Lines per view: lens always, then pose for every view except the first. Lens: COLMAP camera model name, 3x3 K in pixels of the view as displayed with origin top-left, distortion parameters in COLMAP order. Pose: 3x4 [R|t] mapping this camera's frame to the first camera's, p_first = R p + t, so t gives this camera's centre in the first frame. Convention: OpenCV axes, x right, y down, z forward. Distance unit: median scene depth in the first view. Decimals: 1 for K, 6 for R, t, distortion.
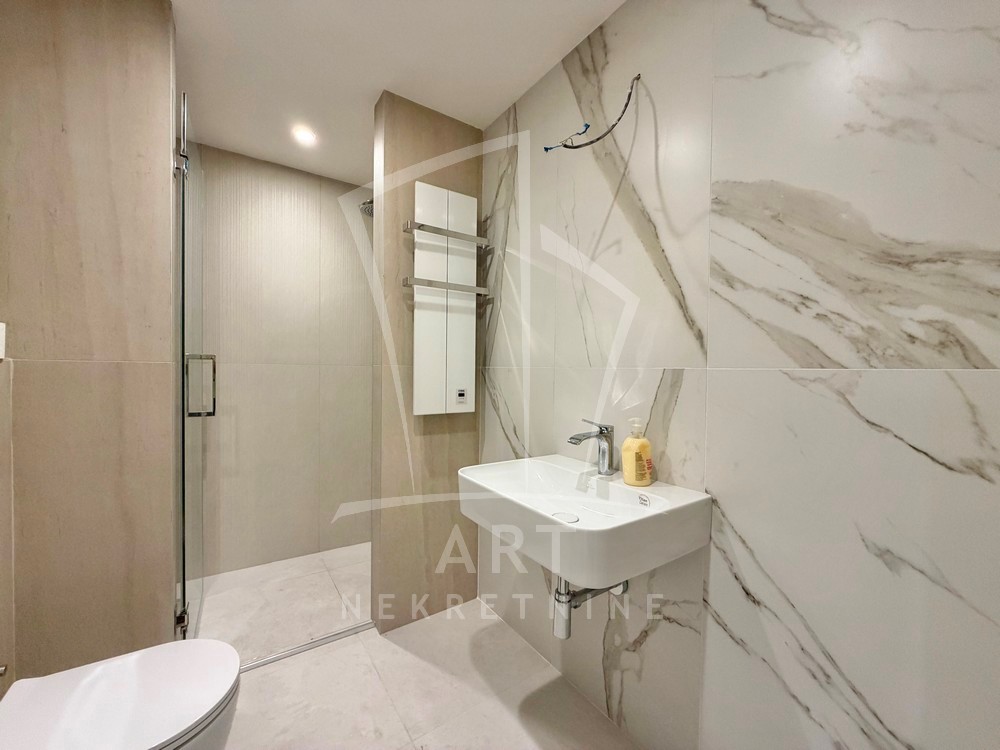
lens RADIAL K [[400.0, 0, 498.4], [0, 400.0, 374.7], [0, 0, 1]] dist [-0.000347, -0.000038]
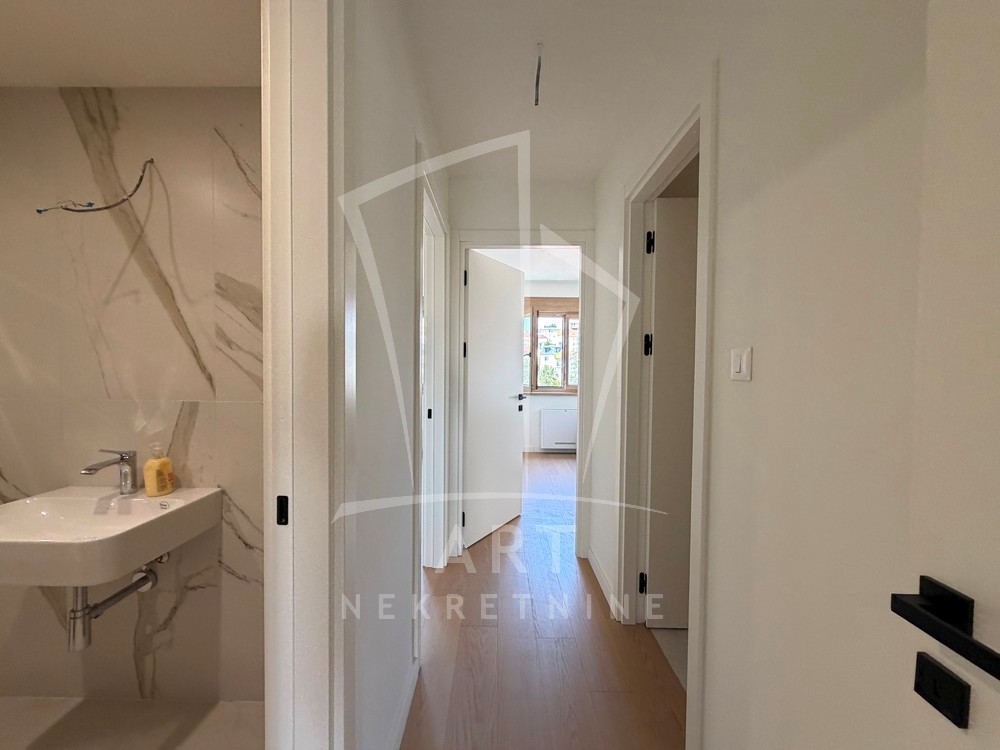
lens RADIAL K [[400.0, 0, 497.4], [0, 400.0, 377.0], [0, 0, 1]] dist [-0.000347, -0.000038]
pose [[0.575425, -0.030798, 0.817275, -0.059511], [0.010214, 0.999483, 0.030473, -0.122211], [-0.817791, -0.009187, 0.575442, -0.582313]]
